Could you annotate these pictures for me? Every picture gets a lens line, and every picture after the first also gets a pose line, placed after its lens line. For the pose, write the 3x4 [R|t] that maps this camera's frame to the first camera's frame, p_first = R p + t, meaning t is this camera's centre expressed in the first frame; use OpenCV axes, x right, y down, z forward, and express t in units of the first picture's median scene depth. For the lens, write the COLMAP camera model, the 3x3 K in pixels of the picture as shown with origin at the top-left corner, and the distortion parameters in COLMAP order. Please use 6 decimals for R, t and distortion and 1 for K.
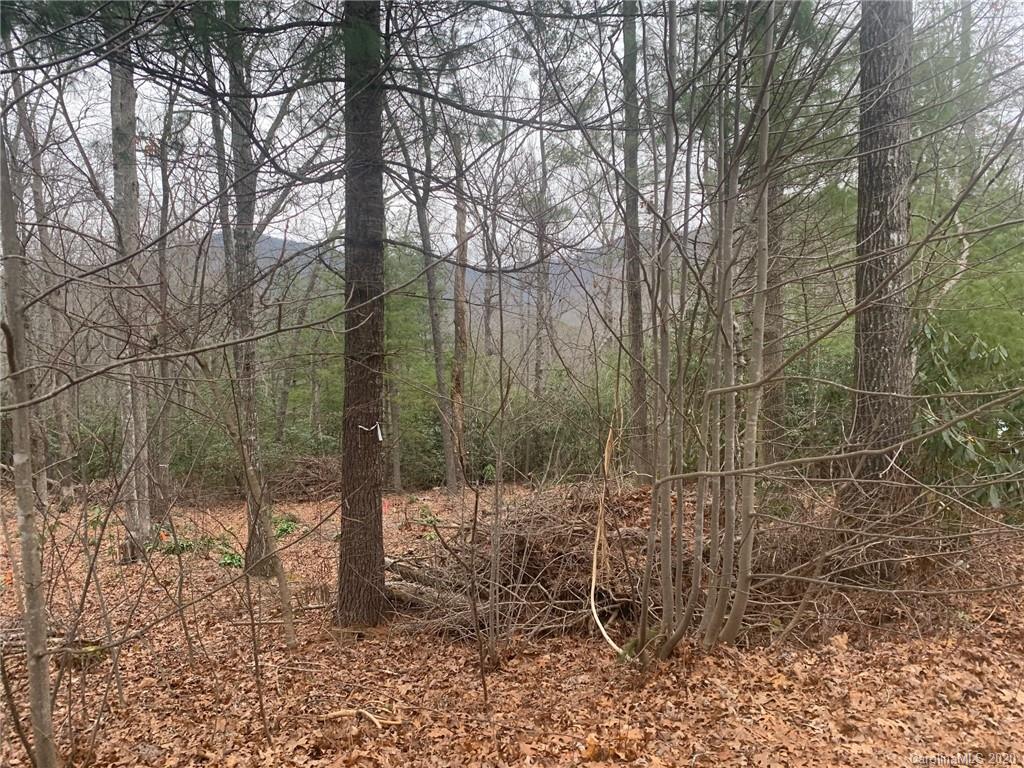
lens RADIAL K [[775.2, 0, 519.9], [0, 775.2, 379.9], [0, 0, 1]] dist [0.025713, -0.028376]
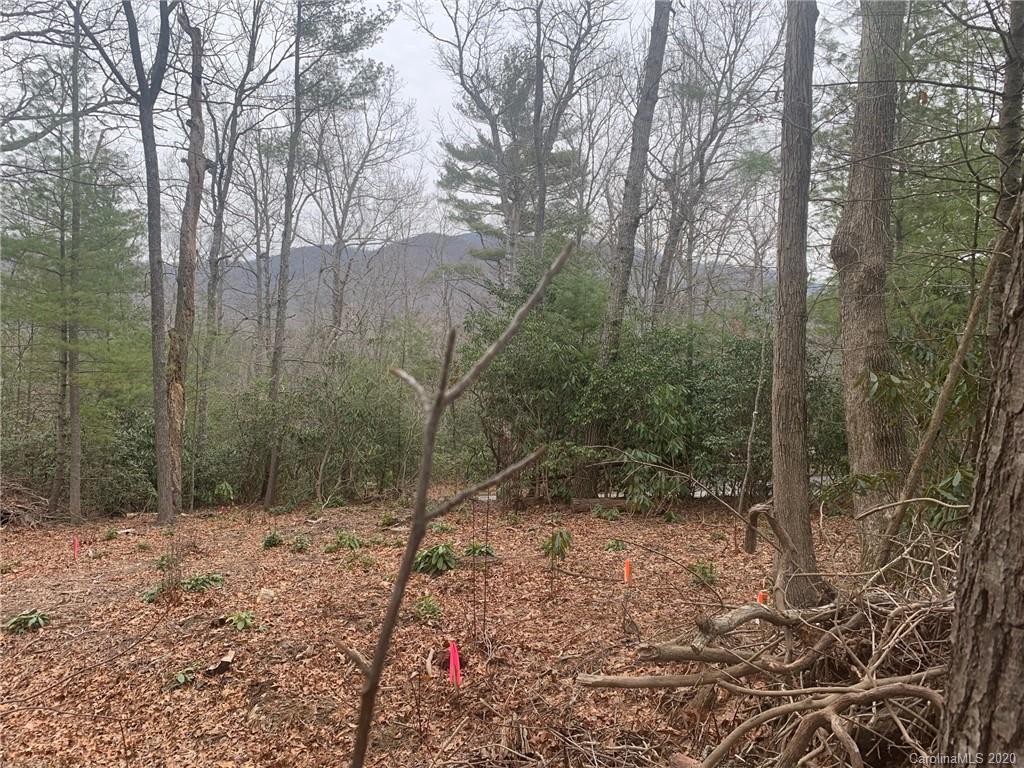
lens RADIAL K [[780.1, 0, 490.8], [0, 780.1, 381.3], [0, 0, 1]] dist [0.008413, -0.008842]
pose [[0.926315, 0.057829, 0.372285, -0.288464], [-0.050101, 0.998281, -0.030409, 0.090596], [-0.373404, 0.009516, 0.927620, 0.806544]]
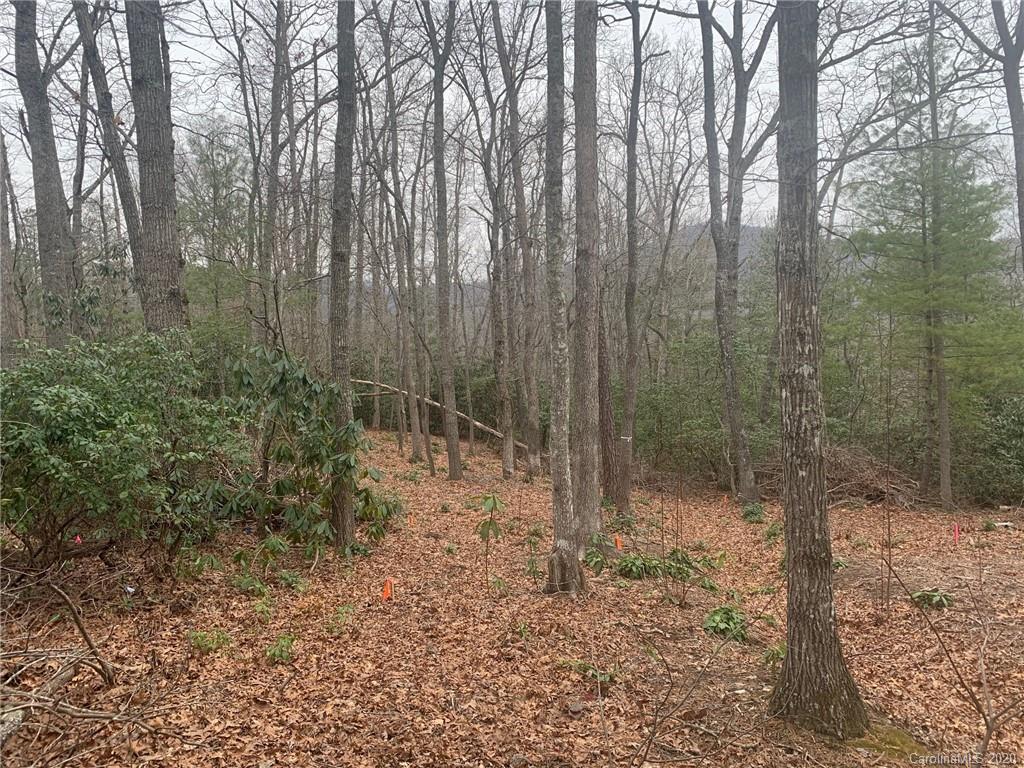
lens RADIAL K [[775.2, 0, 519.9], [0, 775.2, 379.9], [0, 0, 1]] dist [0.025713, -0.028376]
pose [[0.834163, 0.033116, -0.550523, -0.339757], [-0.024915, 0.999439, 0.022368, 0.100999], [0.550955, -0.004943, 0.834520, 0.812873]]
